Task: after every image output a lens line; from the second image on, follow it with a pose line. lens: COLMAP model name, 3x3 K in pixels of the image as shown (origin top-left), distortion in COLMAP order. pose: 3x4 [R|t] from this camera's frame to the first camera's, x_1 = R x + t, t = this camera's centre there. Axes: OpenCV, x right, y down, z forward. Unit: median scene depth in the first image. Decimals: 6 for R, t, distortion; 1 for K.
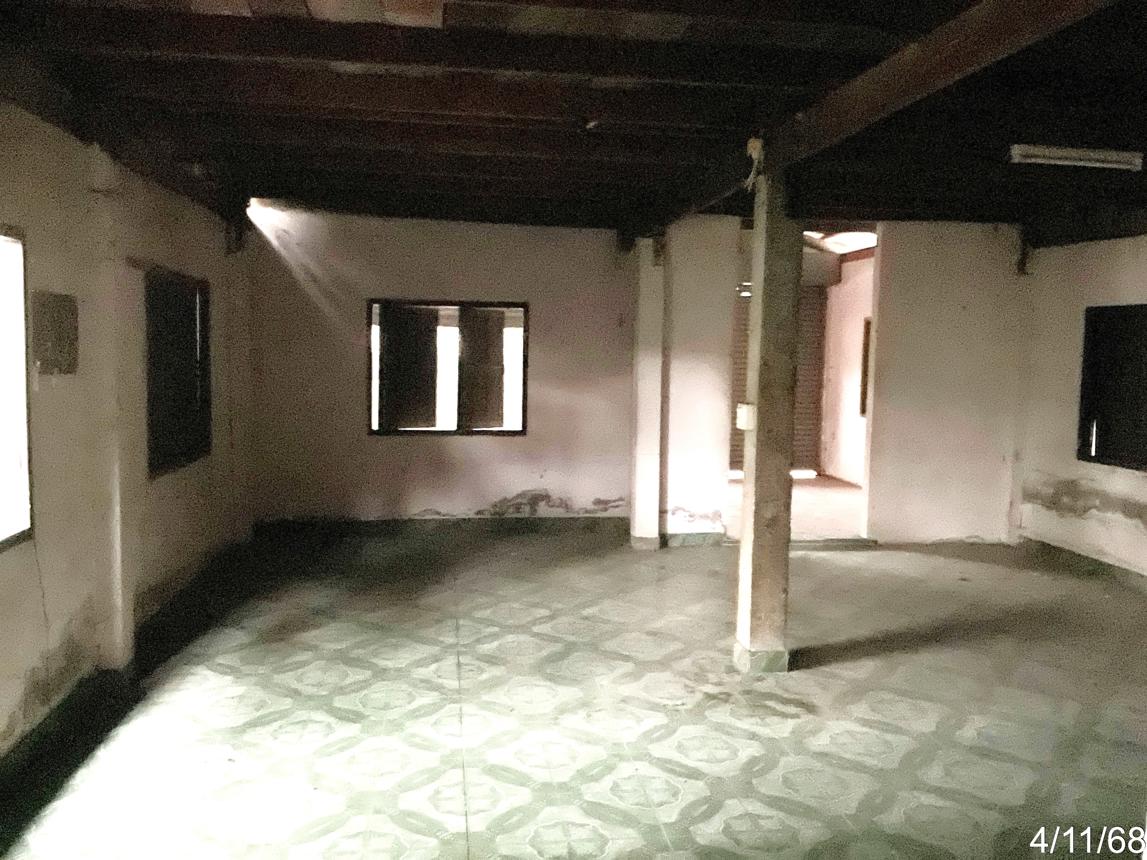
lens RADIAL K [[963.8, 0, 570.8], [0, 963.8, 433.4], [0, 0, 1]] dist [-0.008746, -0.009755]
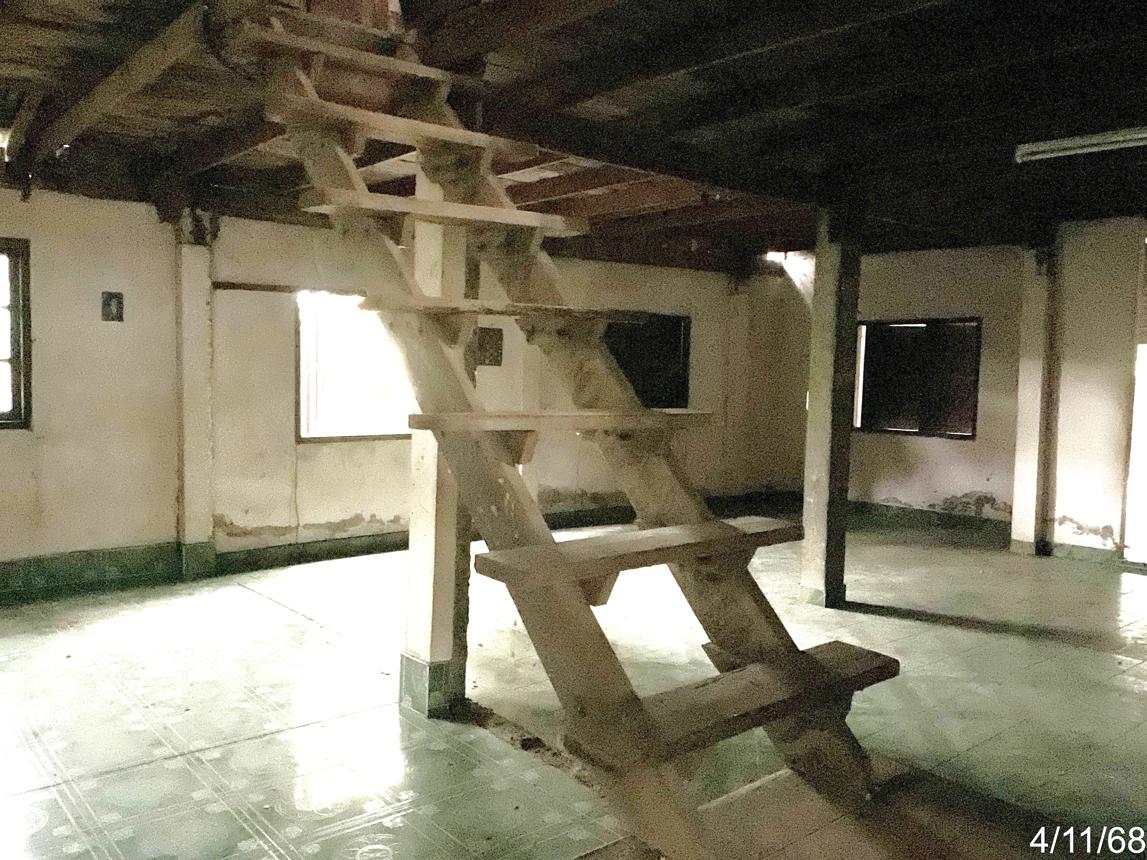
lens RADIAL K [[963.8, 0, 573.3], [0, 963.8, 428.6], [0, 0, 1]] dist [-0.008746, -0.009755]
pose [[0.545163, 0.051935, -0.836720, 0.657492], [-0.092535, 0.995708, 0.001513, 0.030913], [0.833207, 0.076601, 0.547630, 0.025373]]
